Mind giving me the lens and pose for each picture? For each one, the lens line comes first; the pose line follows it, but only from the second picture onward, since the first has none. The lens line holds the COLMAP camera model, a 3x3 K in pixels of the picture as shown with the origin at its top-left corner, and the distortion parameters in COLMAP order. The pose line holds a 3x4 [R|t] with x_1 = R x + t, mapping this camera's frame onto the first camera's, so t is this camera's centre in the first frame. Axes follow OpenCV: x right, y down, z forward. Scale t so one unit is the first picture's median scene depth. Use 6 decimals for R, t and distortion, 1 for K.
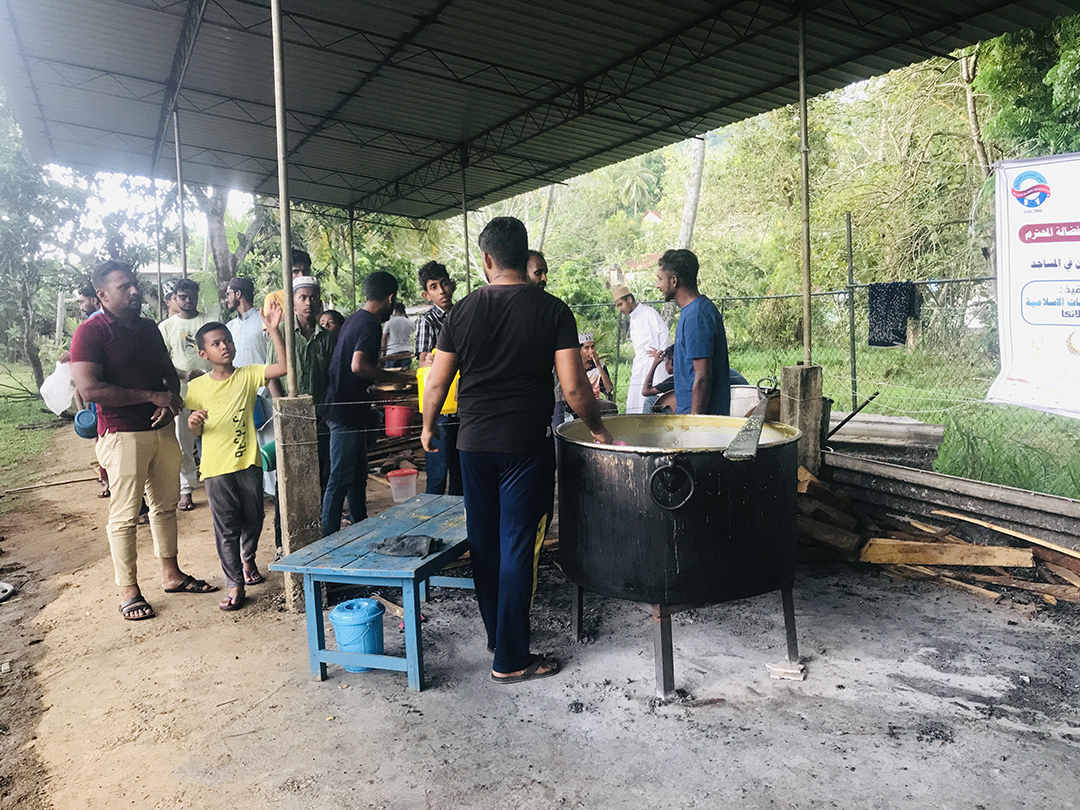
lens RADIAL K [[888.4, 0, 535.3], [0, 888.4, 397.8], [0, 0, 1]] dist [0.027036, -0.020214]
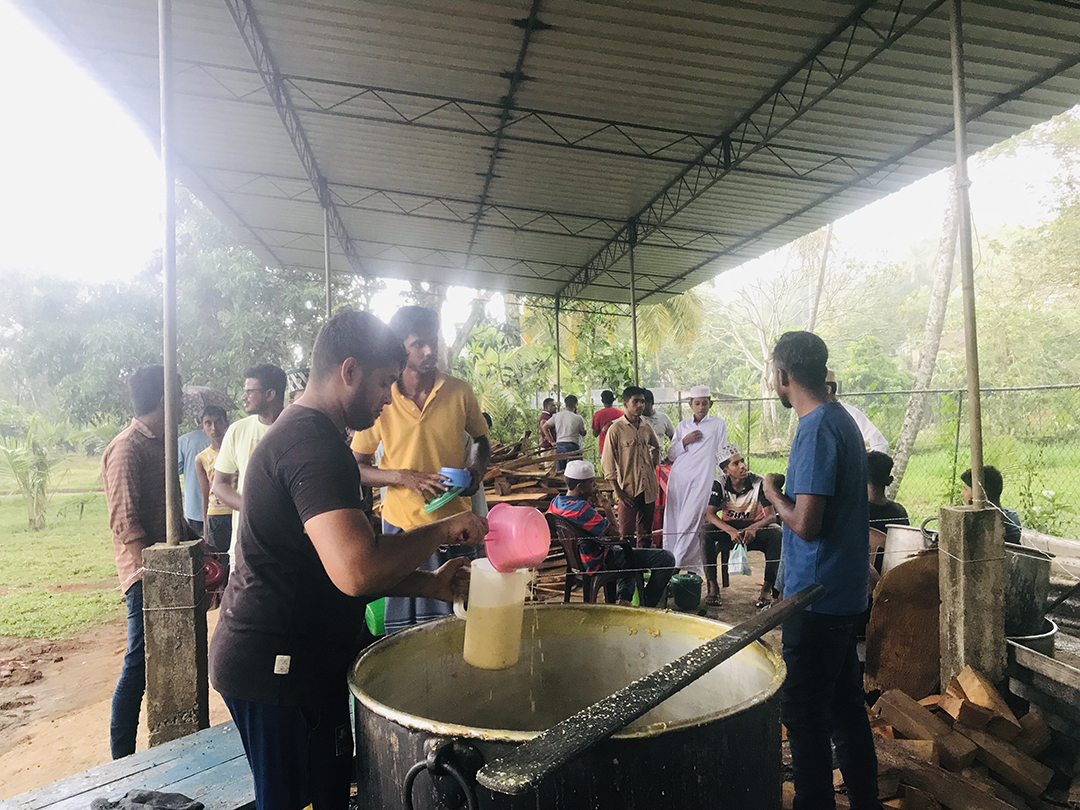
lens RADIAL K [[888.4, 0, 536.5], [0, 888.4, 403.4], [0, 0, 1]] dist [0.027036, -0.020214]
pose [[0.949333, -0.004224, -0.314243, 0.185697], [-0.023282, 0.996217, -0.083724, -0.045161], [0.313408, 0.086799, 0.945643, 0.249984]]
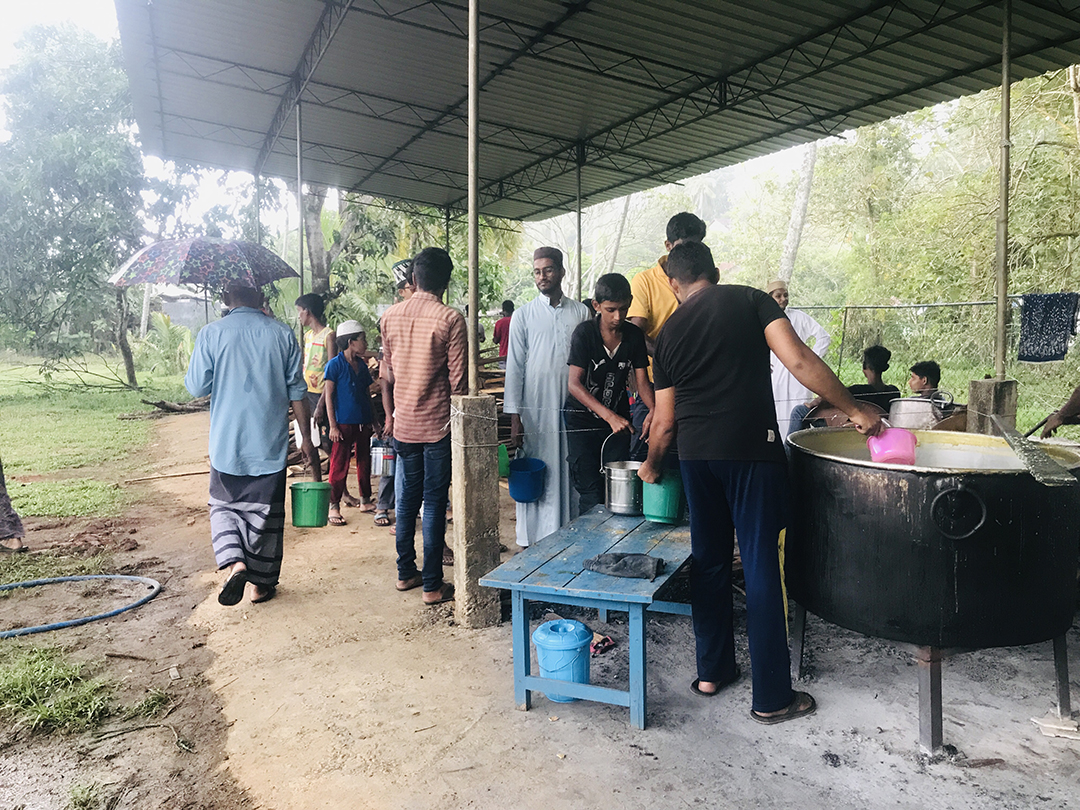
lens RADIAL K [[888.4, 0, 538.8], [0, 888.4, 387.0], [0, 0, 1]] dist [0.027036, -0.020214]
pose [[0.997715, 0.030647, -0.060218, -0.102295], [-0.031756, 0.999342, -0.017547, 0.002885], [0.059641, 0.019419, 0.998031, 0.050997]]
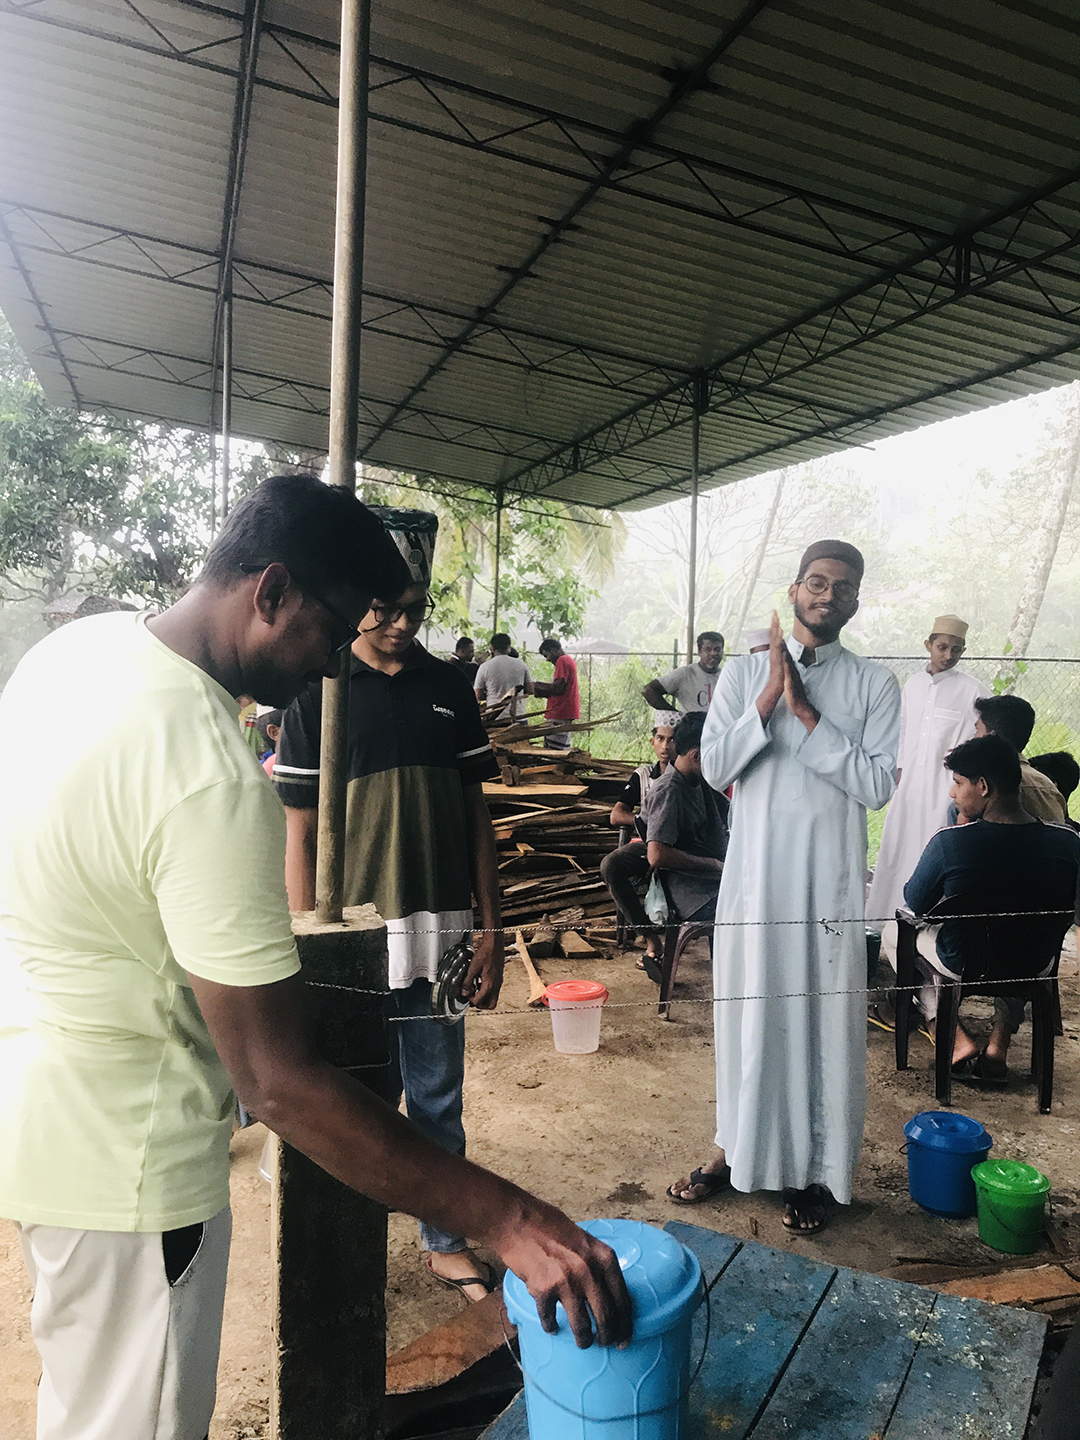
lens RADIAL K [[1184.5, 0, 543.3], [0, 1184.5, 712.5], [0, 0, 1]] dist [0.027036, -0.020214]
pose [[0.986713, 0.062176, -0.150105, -0.089293], [-0.068546, 0.996938, -0.037632, -0.046940], [0.147305, 0.047421, 0.987954, 0.390184]]
